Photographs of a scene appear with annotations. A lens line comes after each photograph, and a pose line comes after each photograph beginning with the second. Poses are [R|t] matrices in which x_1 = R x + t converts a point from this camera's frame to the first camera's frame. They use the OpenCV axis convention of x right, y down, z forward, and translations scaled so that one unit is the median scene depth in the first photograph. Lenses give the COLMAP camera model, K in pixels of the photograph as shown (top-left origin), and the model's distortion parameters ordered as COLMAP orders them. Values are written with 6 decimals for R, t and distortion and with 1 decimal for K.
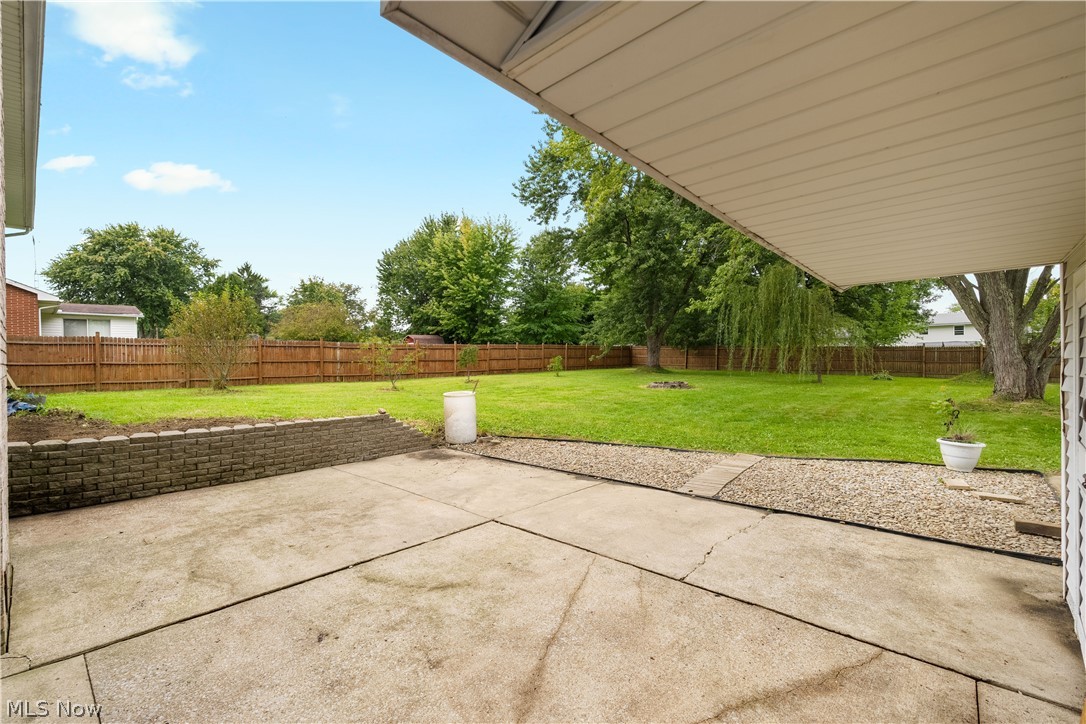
lens RADIAL K [[474.2, 0, 543.0], [0, 474.2, 362.0], [0, 0, 1]] dist [-0.002625, -0.000362]
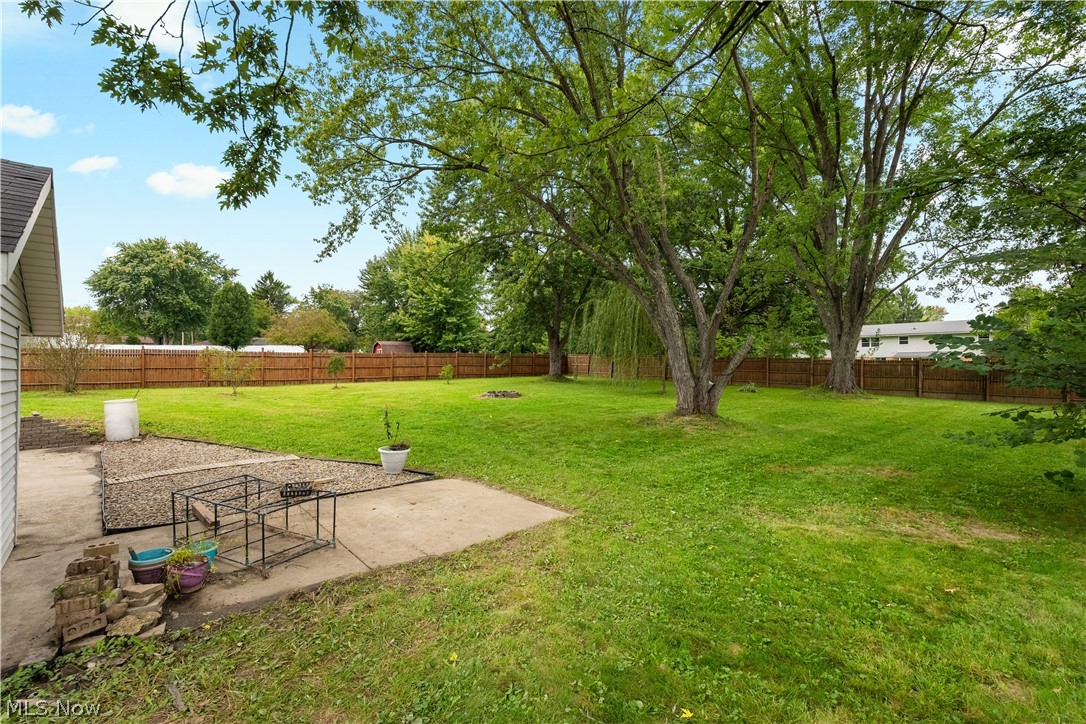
lens RADIAL K [[474.2, 0, 543.0], [0, 474.2, 362.0], [0, 0, 1]] dist [-0.002625, -0.000362]
pose [[0.996296, 0.010354, -0.085360, 0.124622], [-0.011079, 0.999906, -0.008029, -0.004424], [0.085269, 0.008945, 0.996318, -0.015723]]
